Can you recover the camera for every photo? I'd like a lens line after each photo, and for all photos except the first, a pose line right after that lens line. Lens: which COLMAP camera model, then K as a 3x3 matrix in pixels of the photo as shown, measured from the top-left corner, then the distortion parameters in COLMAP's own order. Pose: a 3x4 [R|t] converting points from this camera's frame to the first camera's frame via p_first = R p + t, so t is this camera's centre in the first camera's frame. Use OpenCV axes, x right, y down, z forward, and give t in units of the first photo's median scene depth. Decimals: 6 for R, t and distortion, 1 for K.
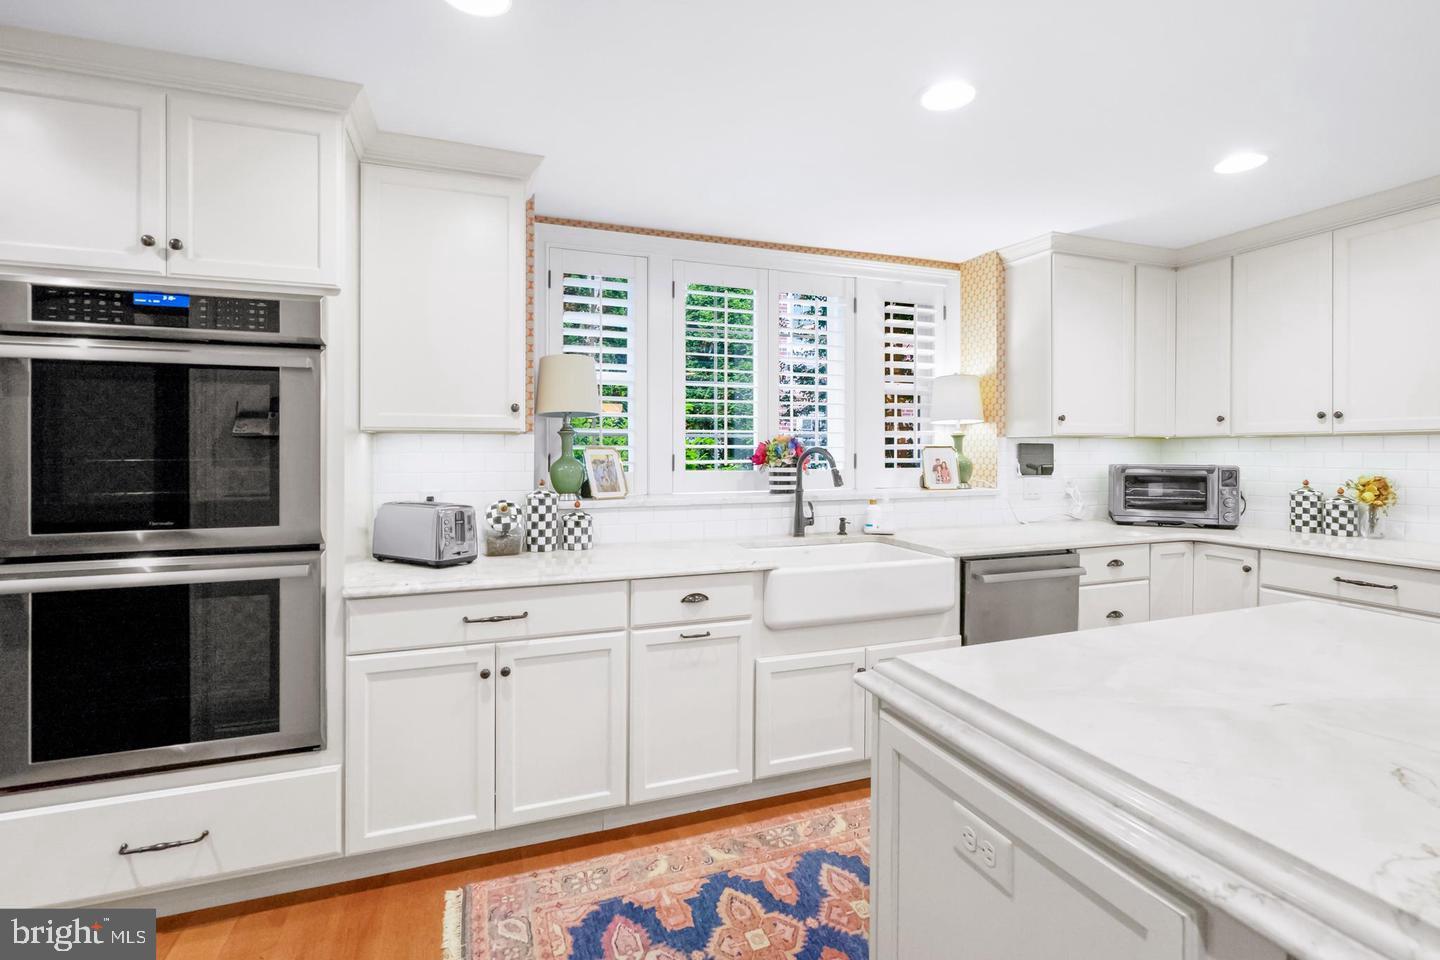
lens RADIAL K [[662.0, 0, 716.1], [0, 662.0, 454.0], [0, 0, 1]] dist [-0.005552, 0.000788]
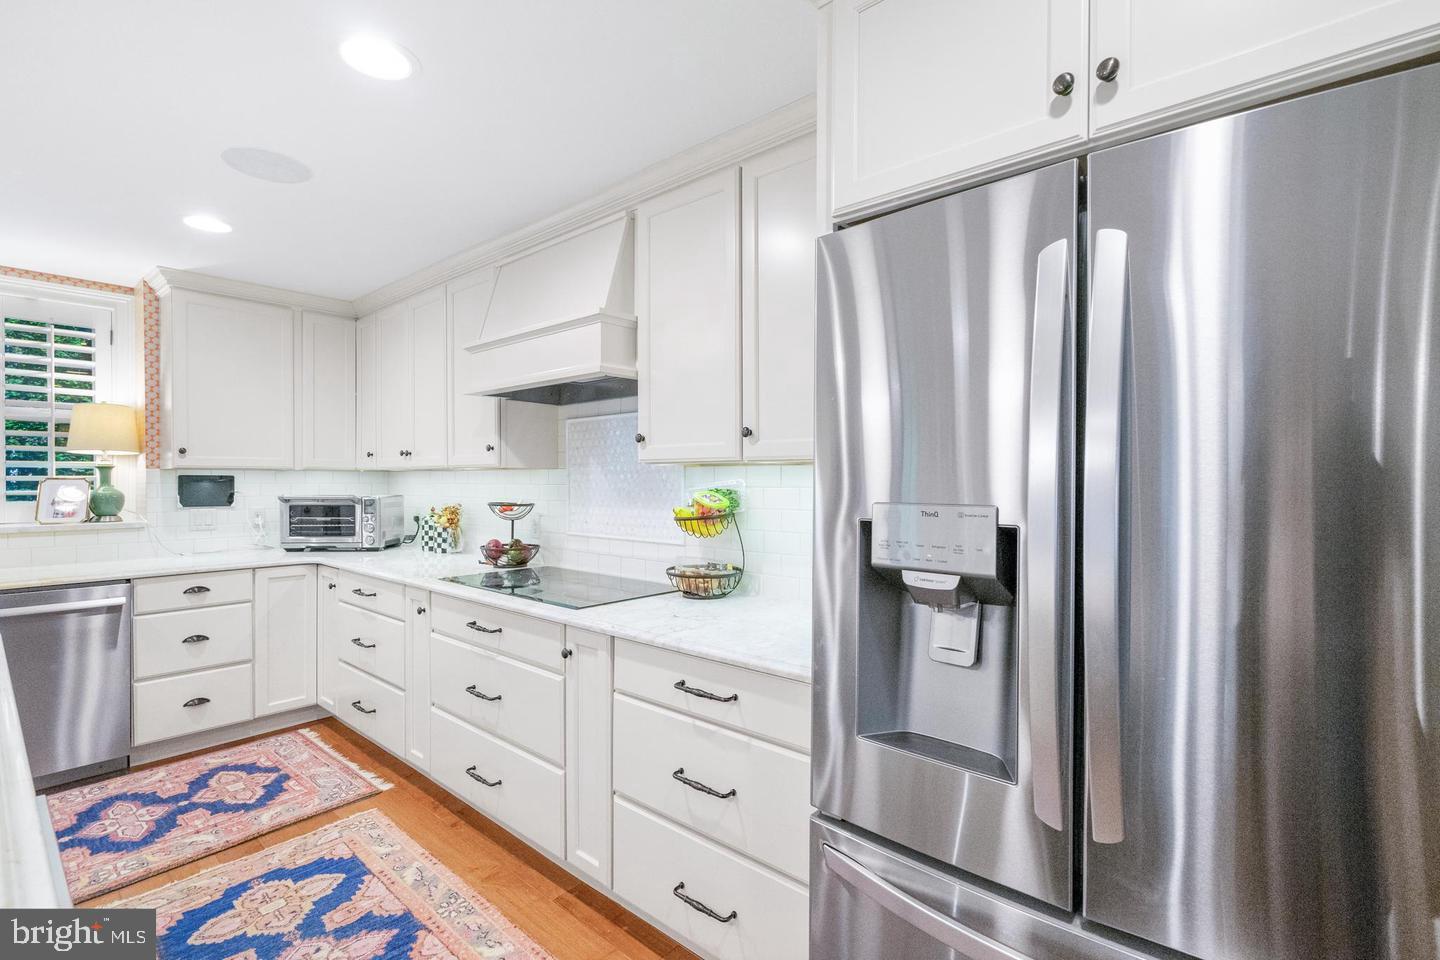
lens RADIAL K [[662.0, 0, 724.9], [0, 662.0, 481.9], [0, 0, 1]] dist [-0.005552, 0.000788]
pose [[0.867677, -0.000332, 0.497128, 0.830268], [0.000798, 0.999999, -0.000726, -0.005740], [-0.497127, 0.001026, 0.867677, -0.341400]]
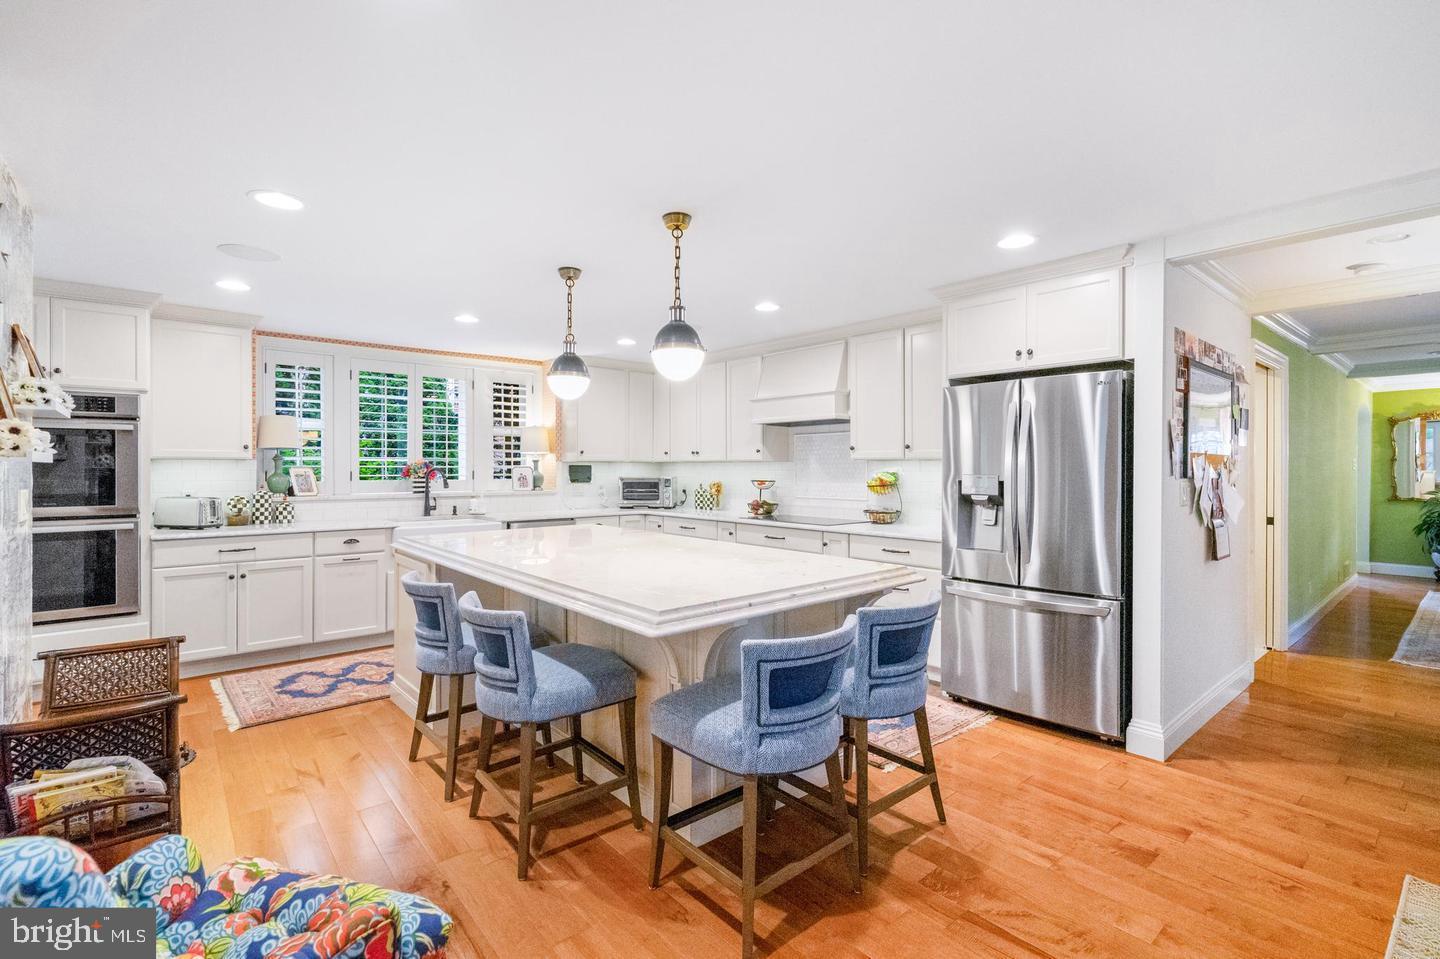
lens RADIAL K [[662.0, 0, 722.0], [0, 662.0, 475.5], [0, 0, 1]] dist [-0.005552, 0.000788]
pose [[0.933984, -0.002057, 0.357309, 0.243431], [-0.000257, 0.999979, 0.006428, 0.000466], [-0.357315, -0.006095, 0.933964, -1.036255]]
